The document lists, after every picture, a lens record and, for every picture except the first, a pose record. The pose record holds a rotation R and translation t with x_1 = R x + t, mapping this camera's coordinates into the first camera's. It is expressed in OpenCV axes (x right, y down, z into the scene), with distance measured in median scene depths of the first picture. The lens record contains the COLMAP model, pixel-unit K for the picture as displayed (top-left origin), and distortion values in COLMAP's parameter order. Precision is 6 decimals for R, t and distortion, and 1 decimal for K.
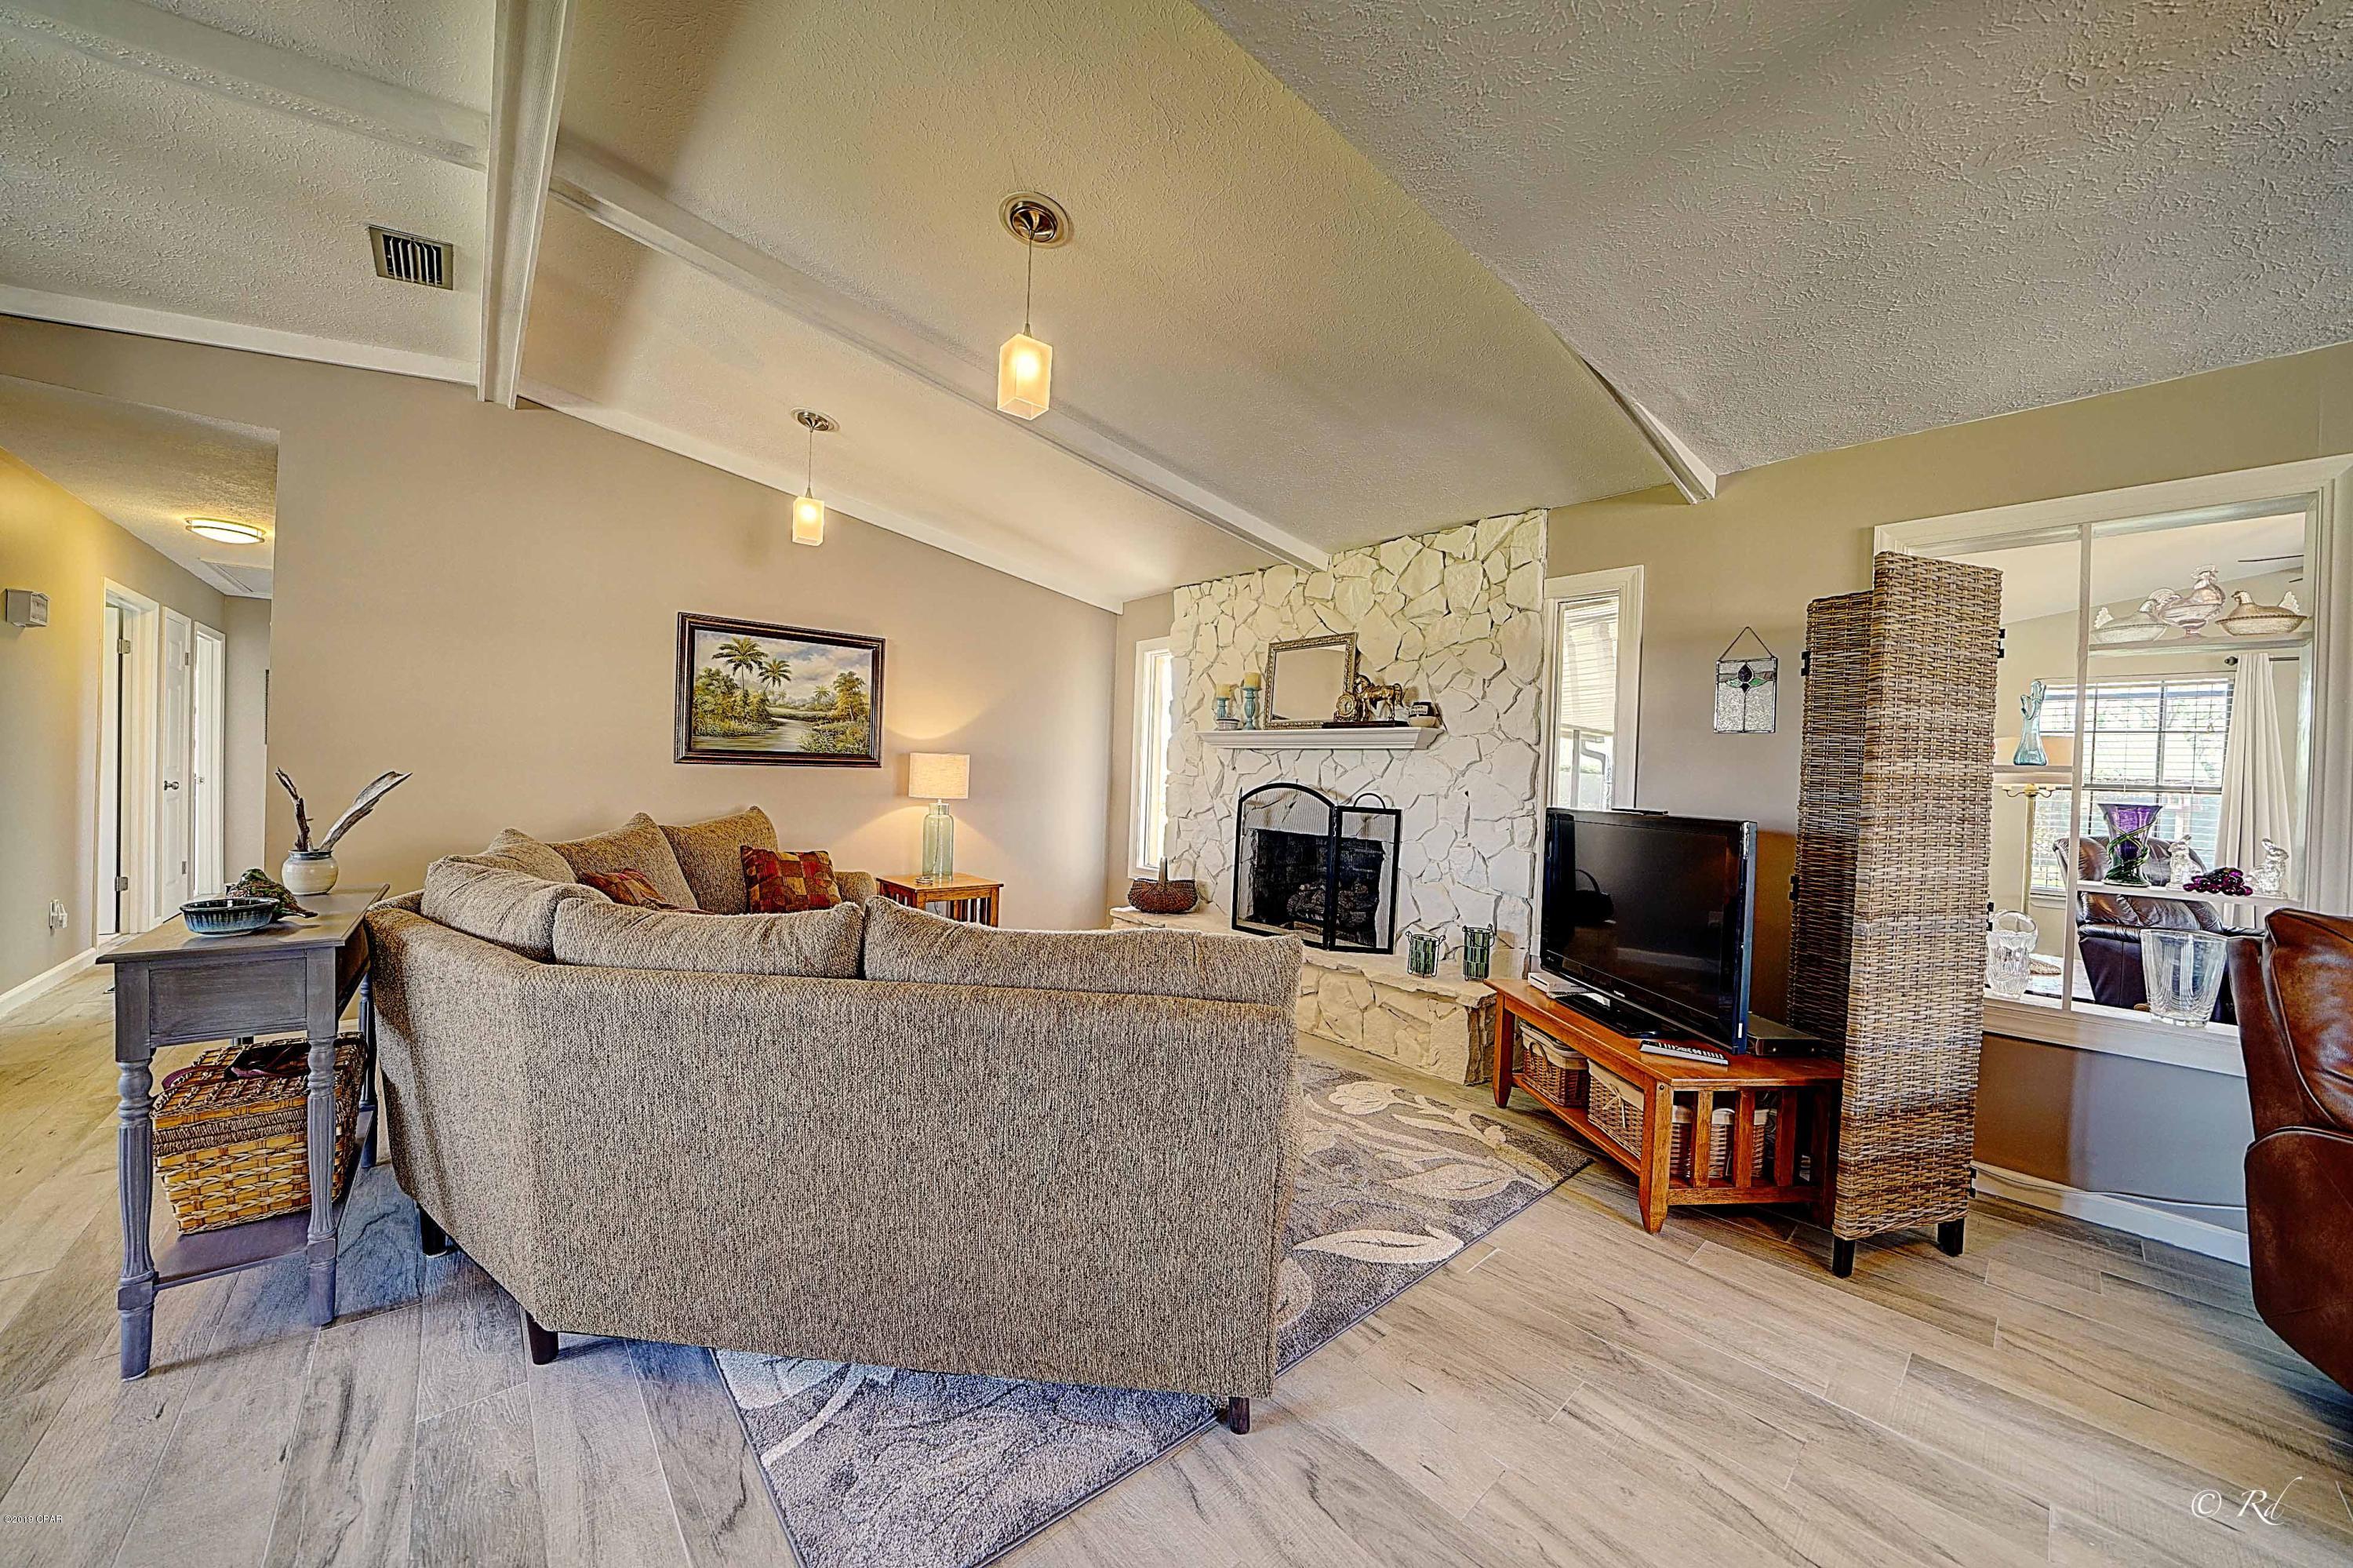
lens RADIAL K [[820.6, 0, 1183.1], [0, 820.6, 786.6], [0, 0, 1]] dist [-0.012537, -0.000020]
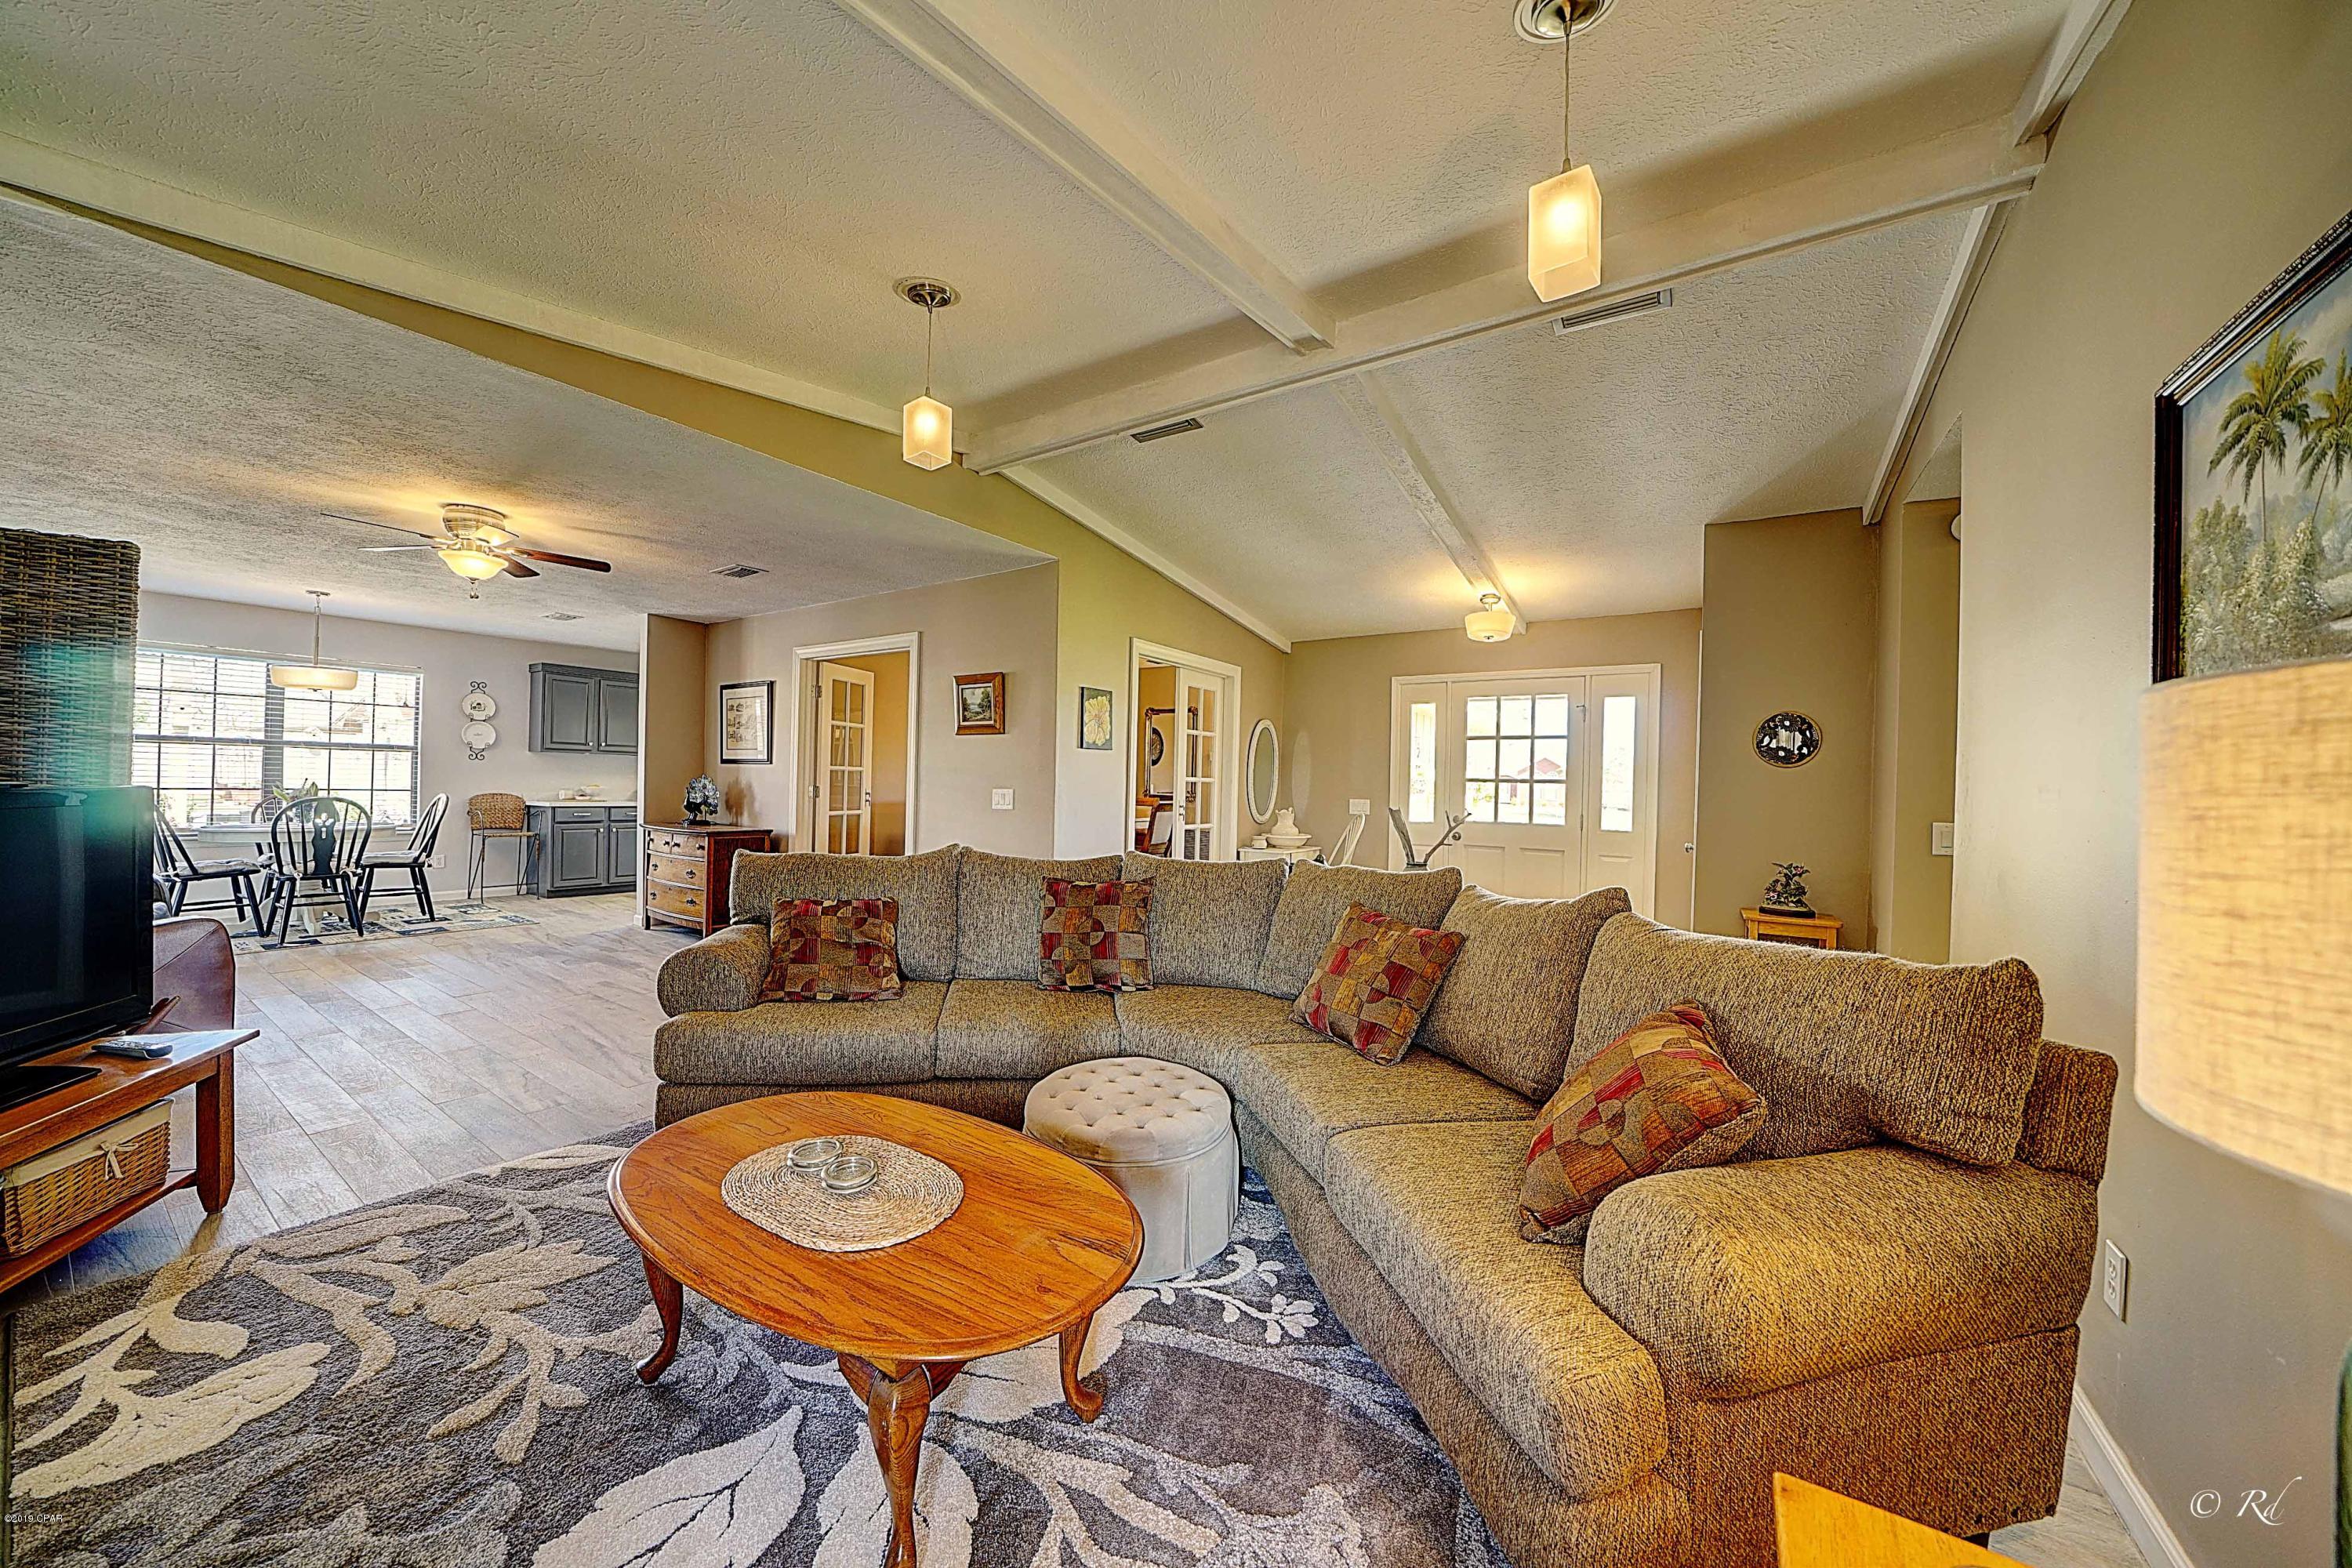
lens RADIAL K [[815.4, 0, 1176.0], [0, 815.4, 784.0], [0, 0, 1]] dist [-0.024822, 0.002337]
pose [[-0.964260, -0.056573, -0.258848, -0.142988], [-0.060824, 0.998113, 0.008435, -0.023672], [0.257882, 0.023877, -0.965881, 1.180379]]
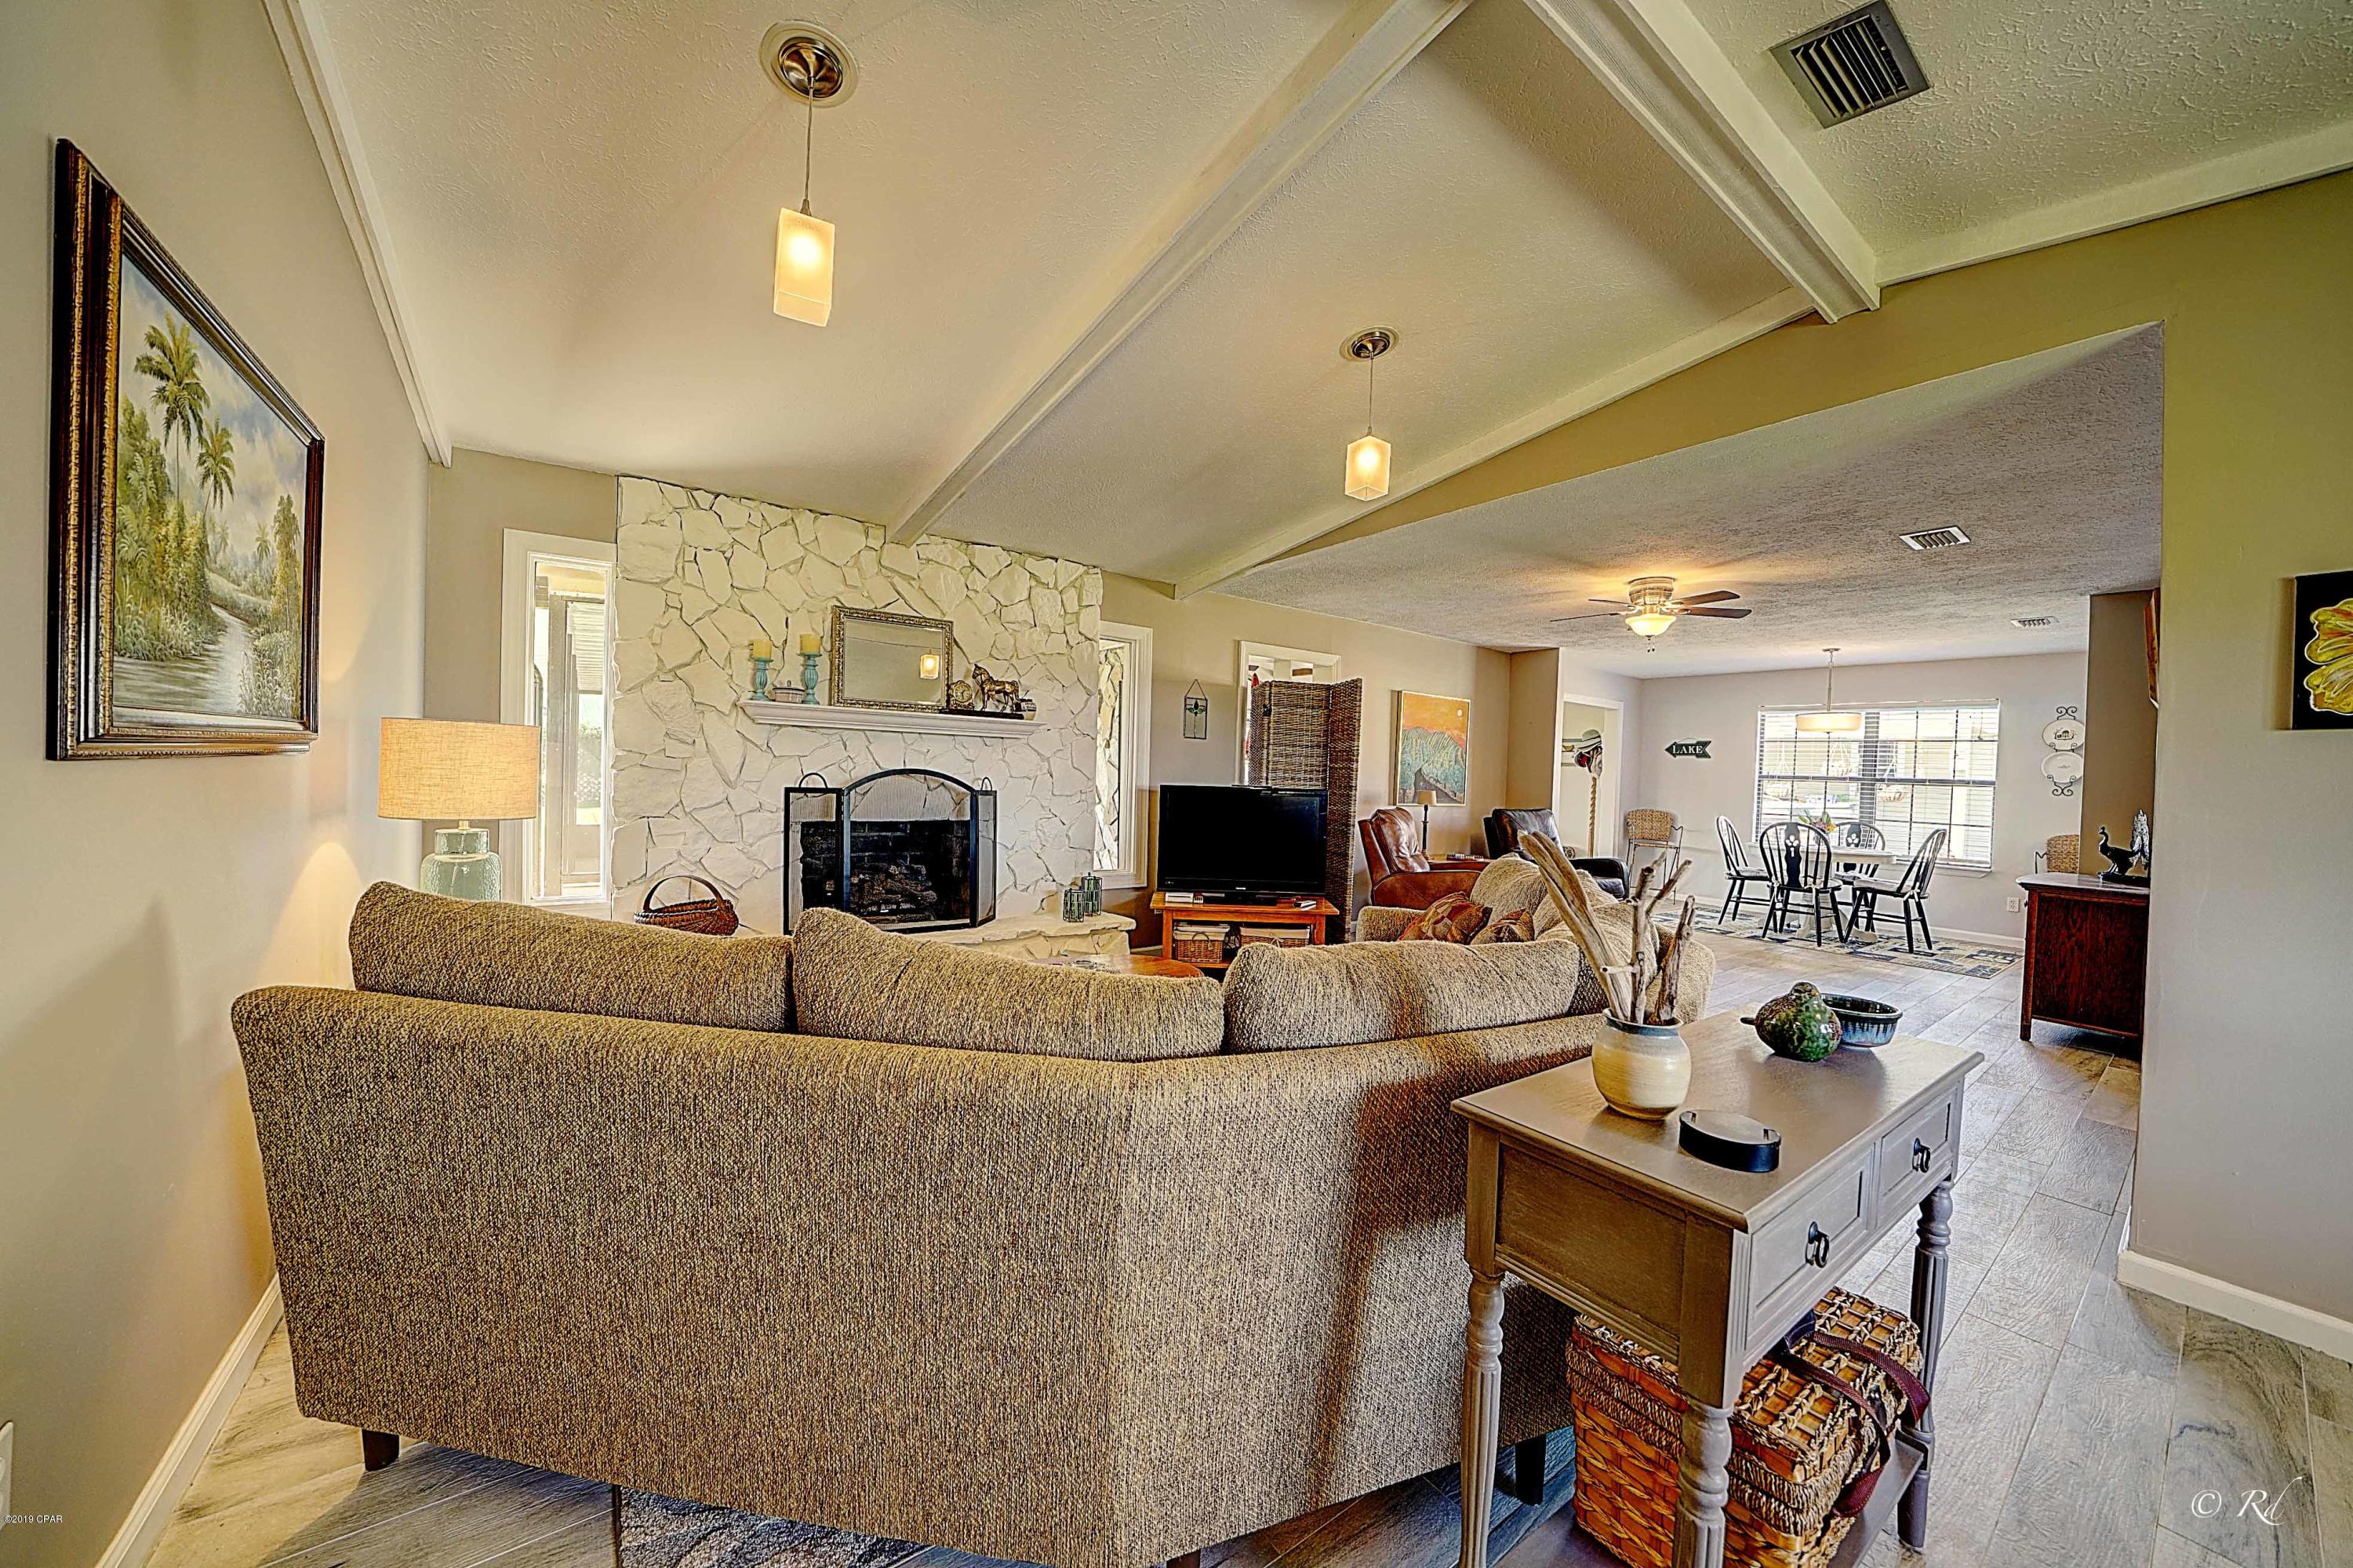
lens RADIAL K [[815.8, 0, 1176.5], [0, 815.8, 784.0], [0, 0, 1]] dist [-0.024822, 0.002337]
pose [[0.101429, -0.045444, 0.993804, -0.807438], [-0.014619, 0.998780, 0.047164, -0.036555], [-0.994735, -0.019313, 0.100641, 0.626097]]
